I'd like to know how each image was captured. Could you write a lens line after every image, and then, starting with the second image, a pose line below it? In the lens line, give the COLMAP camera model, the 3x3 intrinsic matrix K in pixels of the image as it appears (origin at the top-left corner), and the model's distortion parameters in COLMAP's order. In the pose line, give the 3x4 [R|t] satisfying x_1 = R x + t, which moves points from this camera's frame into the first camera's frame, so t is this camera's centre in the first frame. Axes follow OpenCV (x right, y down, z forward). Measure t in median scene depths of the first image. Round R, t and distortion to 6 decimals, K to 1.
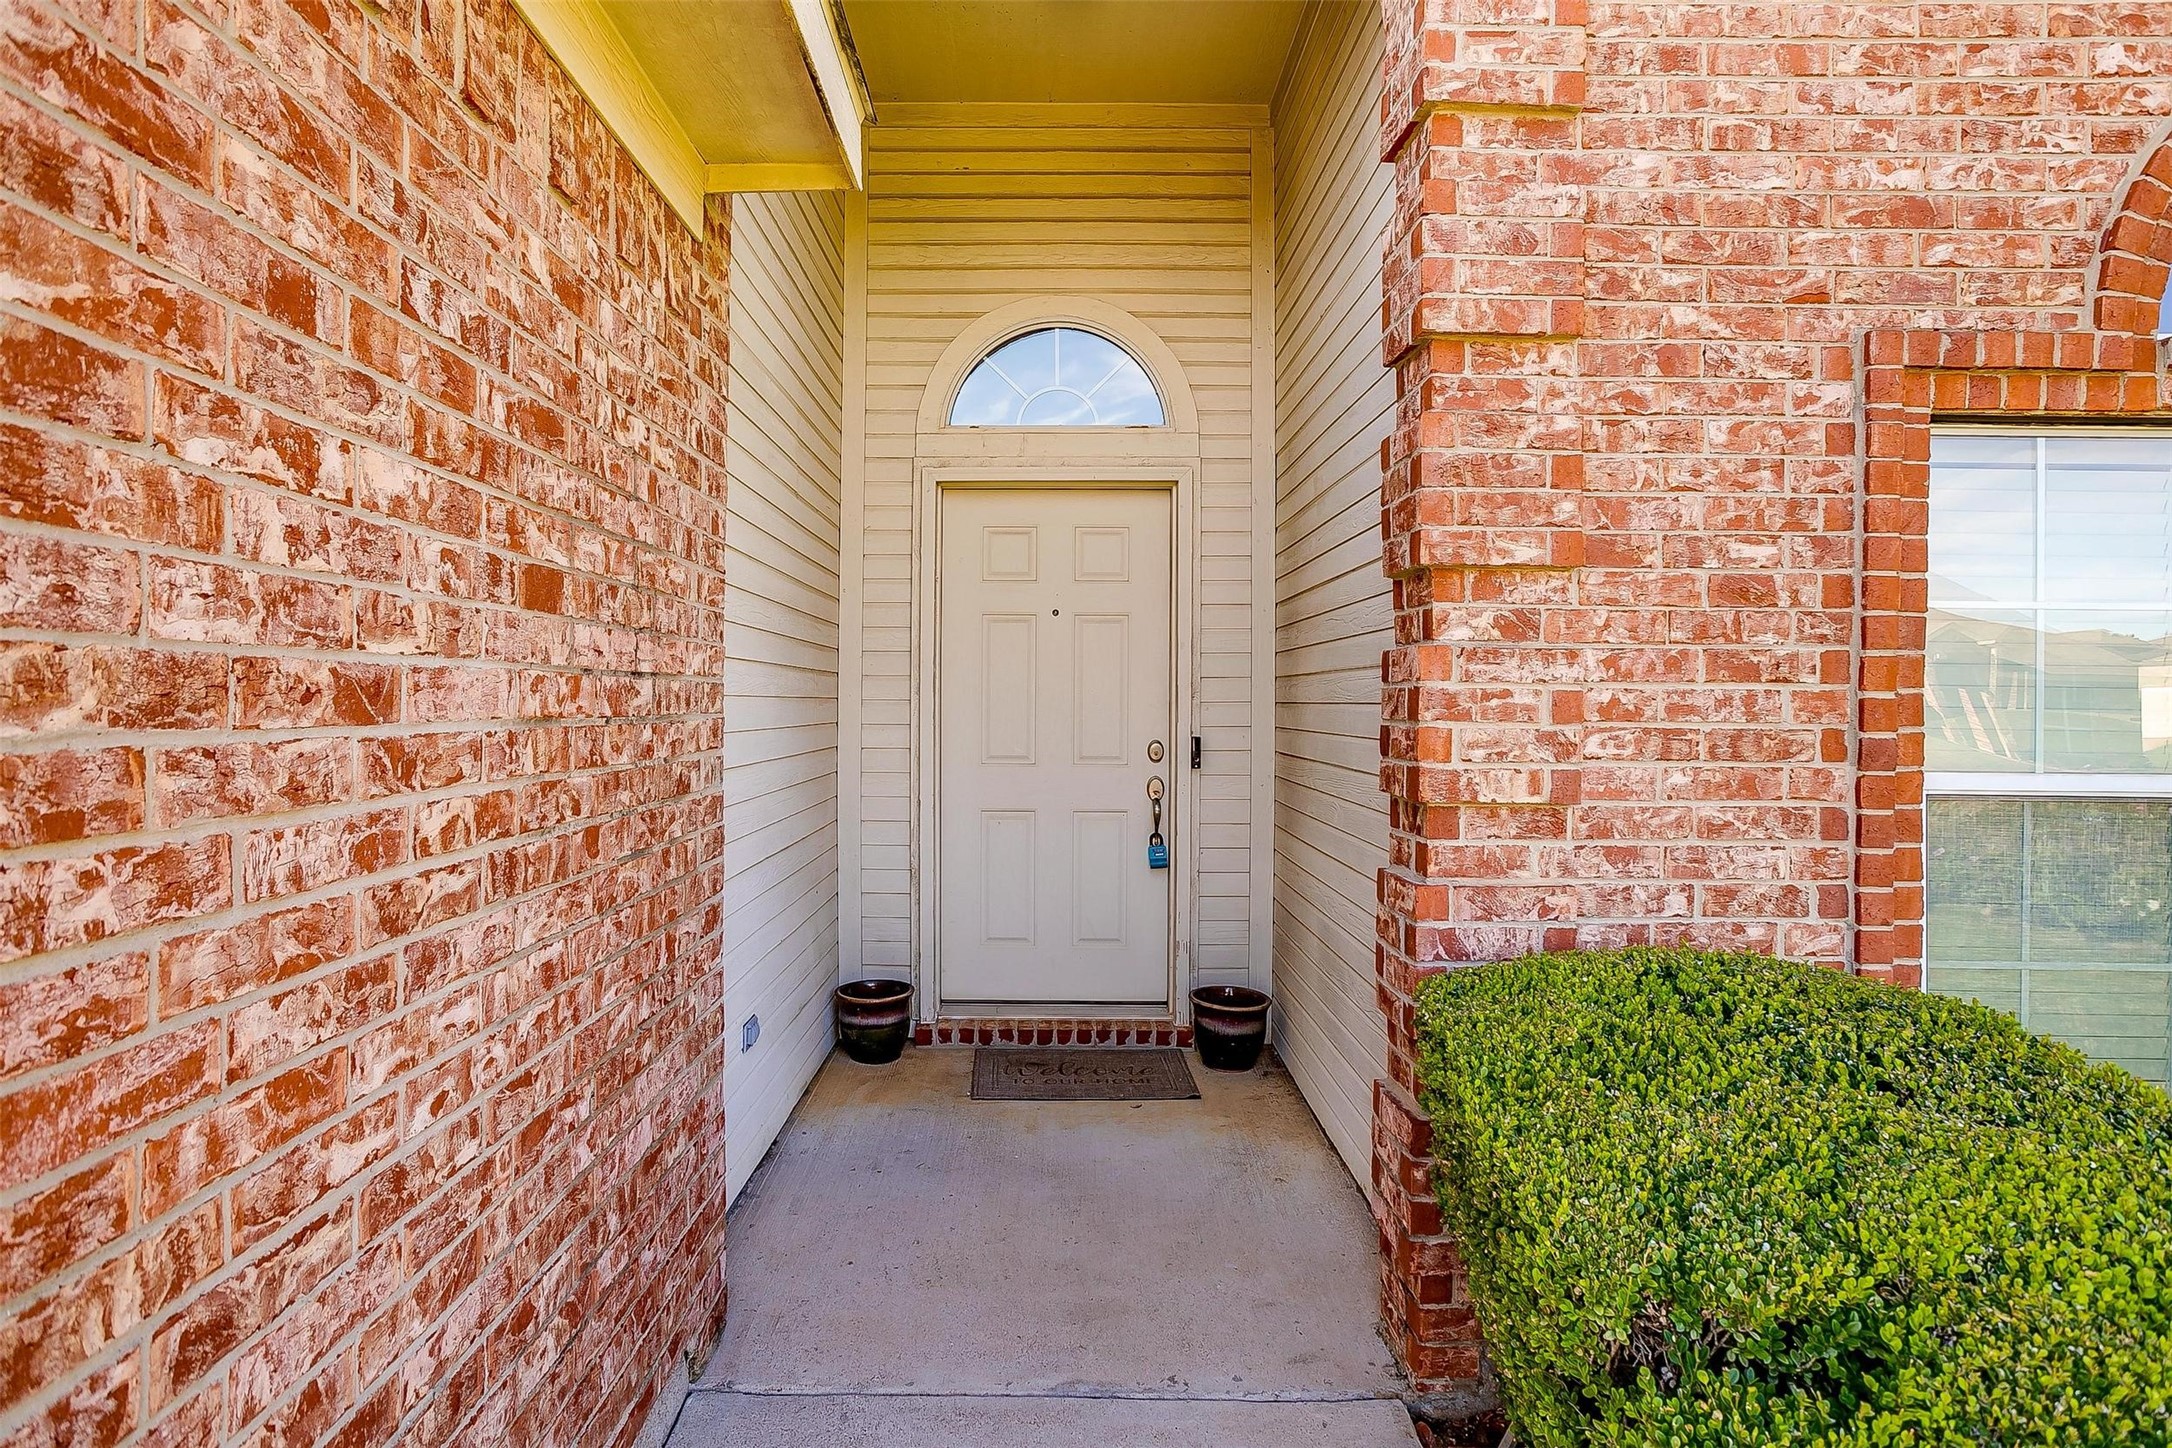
lens RADIAL K [[1056.2, 0, 1071.4], [0, 1056.2, 717.9], [0, 0, 1]] dist [-0.012026, 0.008426]
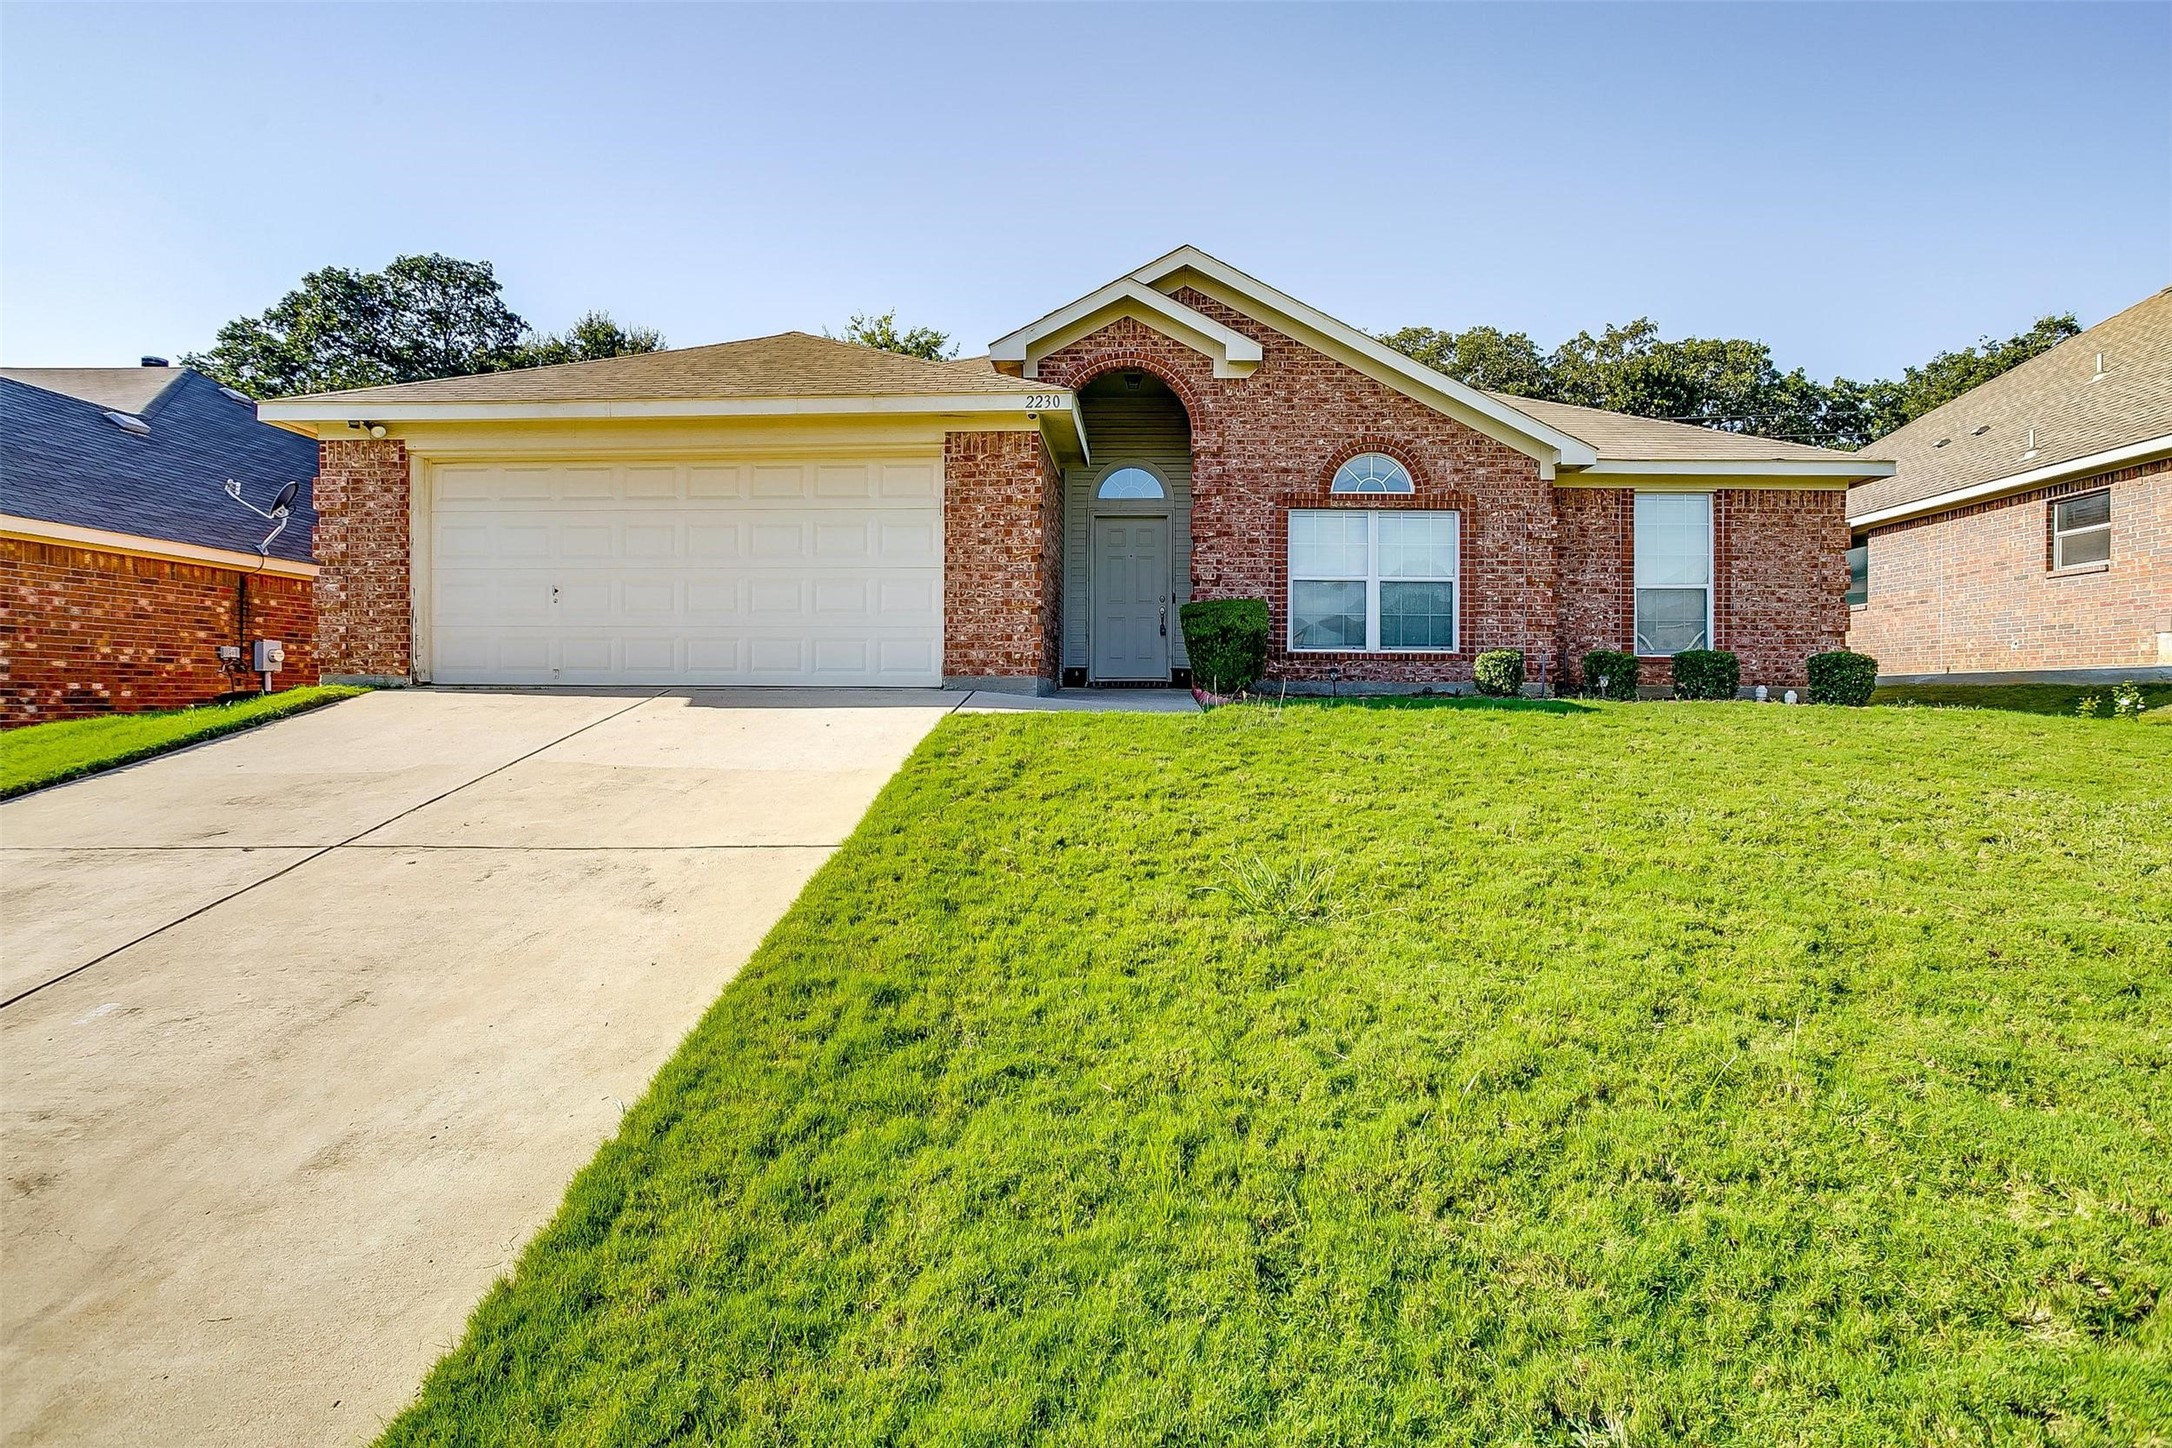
lens RADIAL K [[1056.2, 0, 1099.6], [0, 1056.2, 718.4], [0, 0, 1]] dist [-0.012026, 0.008426]
pose [[0.997597, 0.002538, -0.069232, 0.230689], [-0.002394, 0.999995, 0.002164, 0.781707], [0.069237, -0.001993, 0.997598, -4.459882]]
